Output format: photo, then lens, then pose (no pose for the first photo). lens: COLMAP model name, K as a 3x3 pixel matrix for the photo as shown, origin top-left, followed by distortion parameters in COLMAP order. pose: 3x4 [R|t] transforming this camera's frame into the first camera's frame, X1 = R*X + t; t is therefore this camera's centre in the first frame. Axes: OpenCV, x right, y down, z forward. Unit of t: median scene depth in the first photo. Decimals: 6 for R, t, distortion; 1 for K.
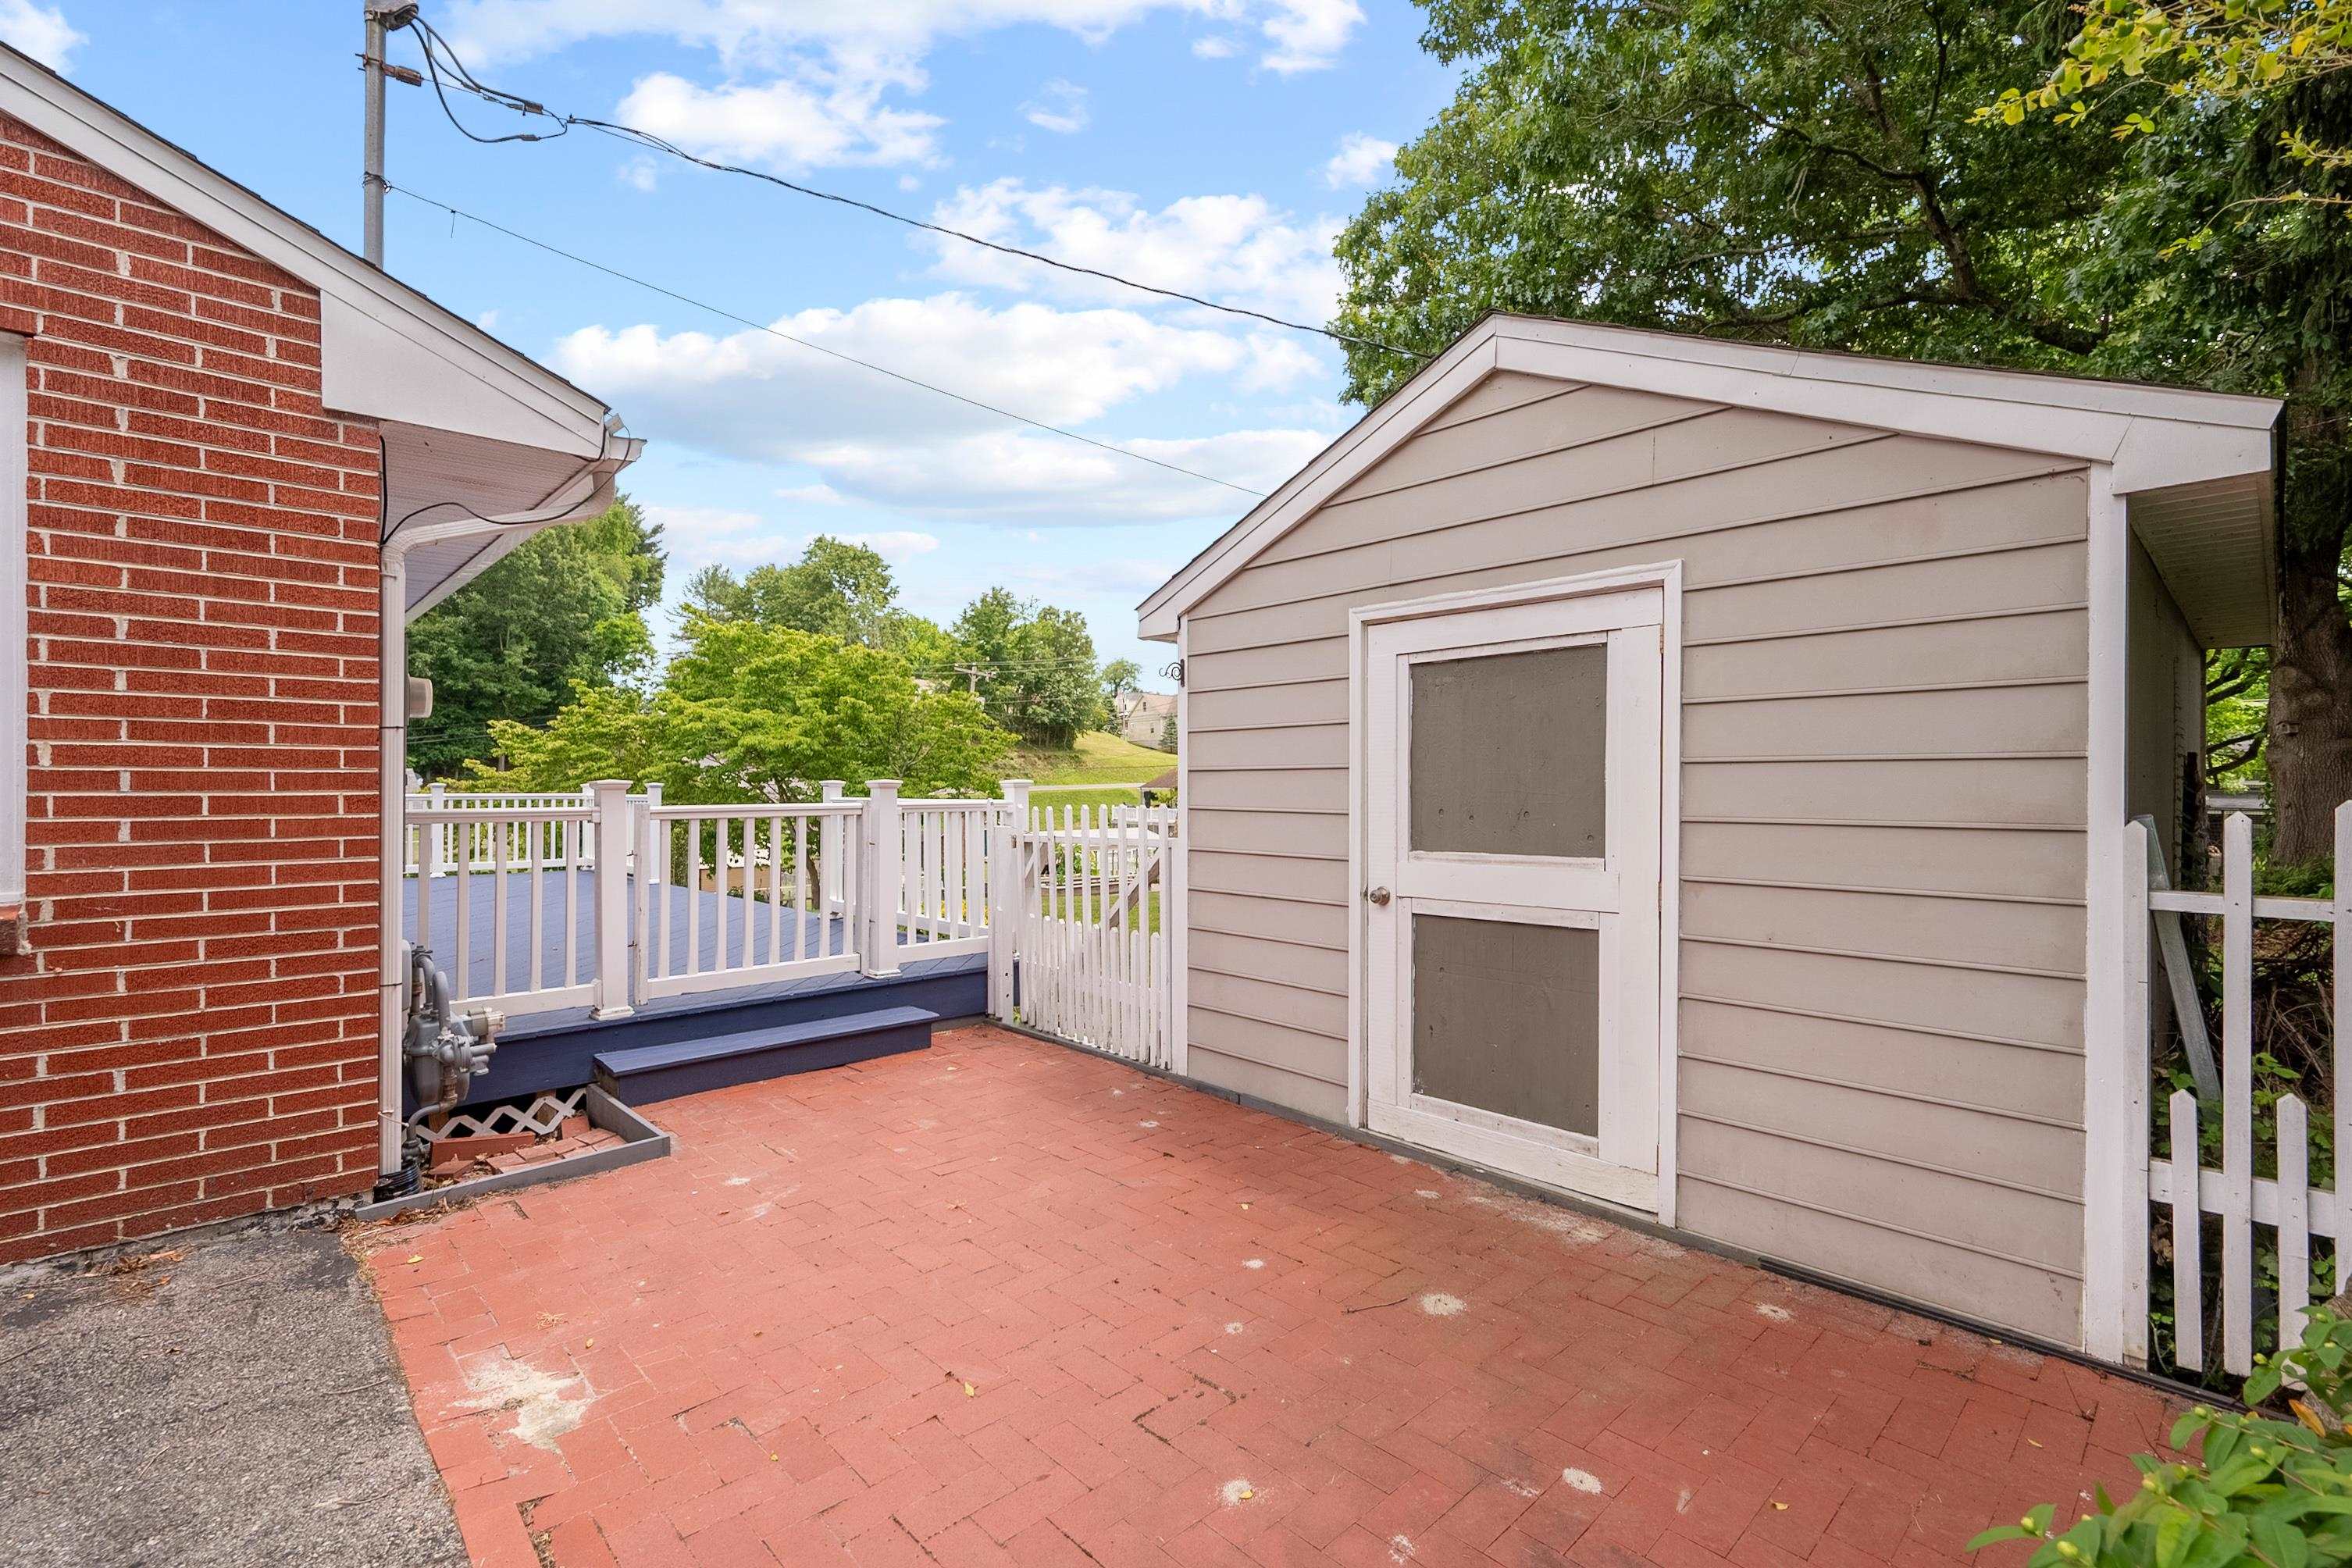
lens RADIAL K [[1047.0, 0, 1183.6], [0, 1047.0, 785.4], [0, 0, 1]] dist [0.003758, 0.000267]
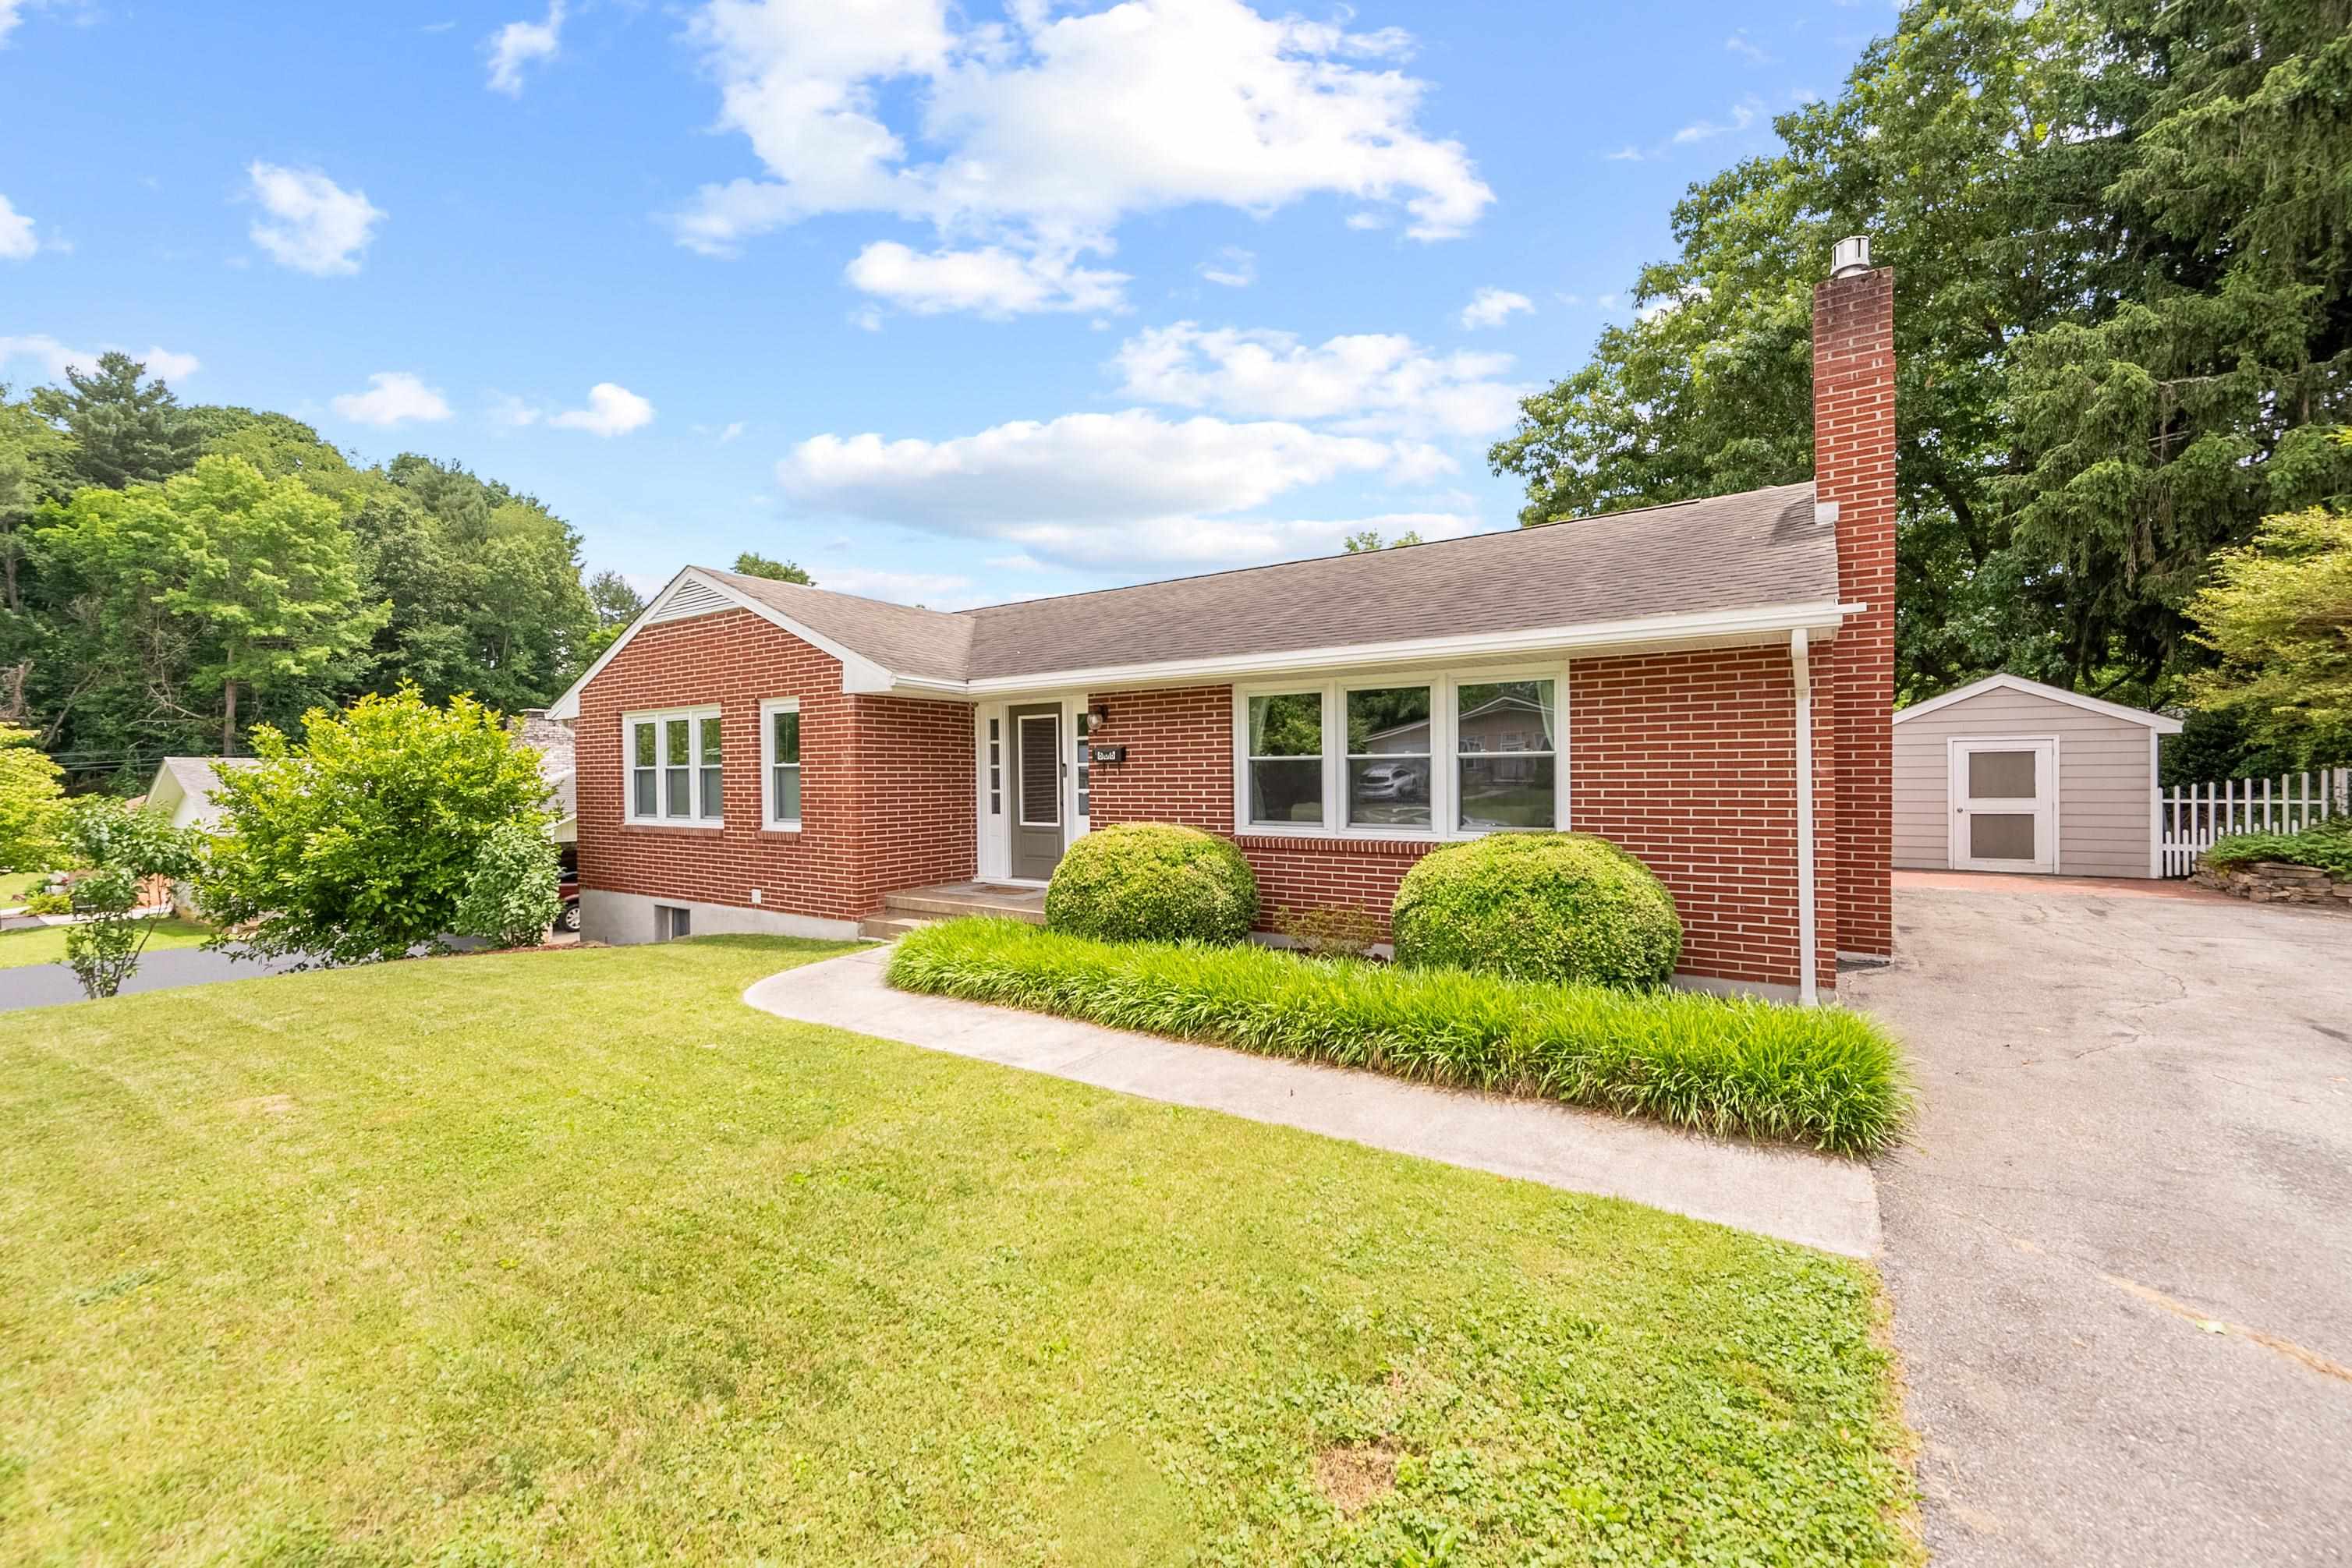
lens RADIAL K [[943.6, 0, 1173.1], [0, 943.6, 781.8], [0, 0, 1]] dist [0.001011, 0.000416]
pose [[0.976808, -0.011139, 0.213827, -0.490655], [0.009494, 0.999917, 0.008715, -0.008806], [-0.213907, -0.006483, 0.976833, -0.261668]]
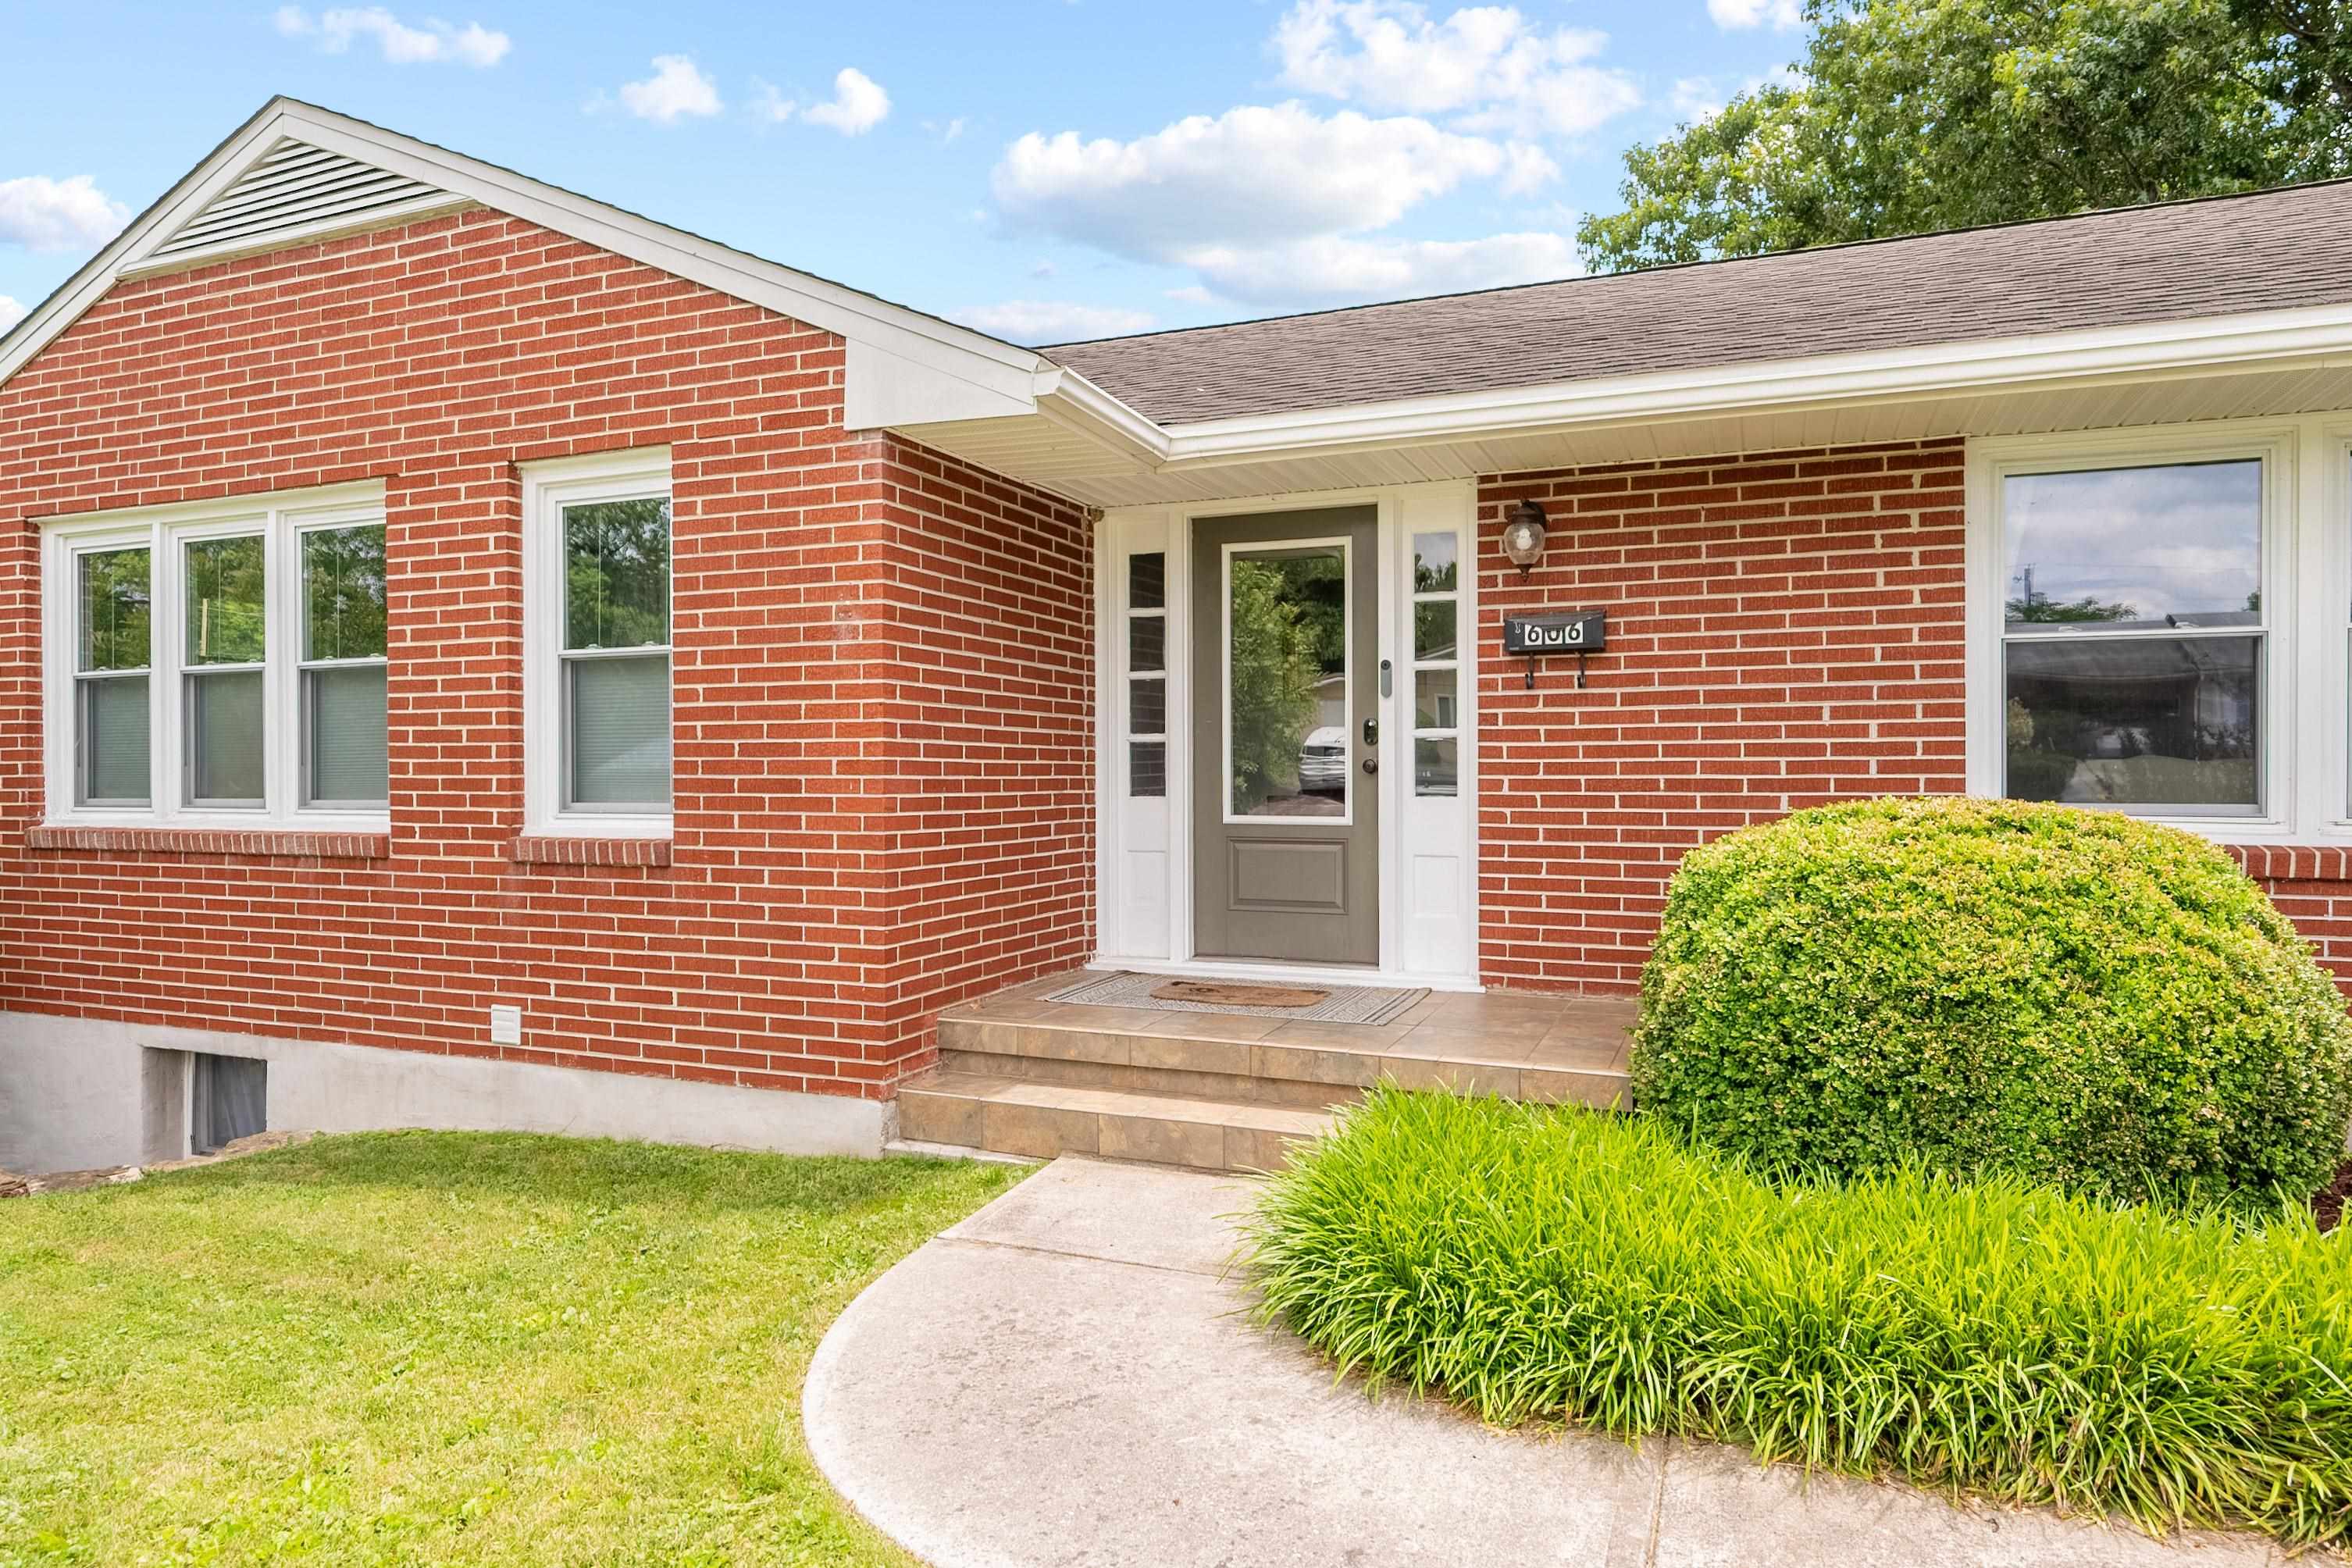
lens RADIAL K [[1428.9, 0, 1177.5], [0, 1428.9, 773.7], [0, 0, 1]] dist [0.000840, 0.000521]
pose [[0.914156, -0.002054, 0.405357, -0.569202], [0.001489, 0.999997, 0.001708, 0.003410], [-0.405359, -0.000958, 0.914157, -0.077608]]
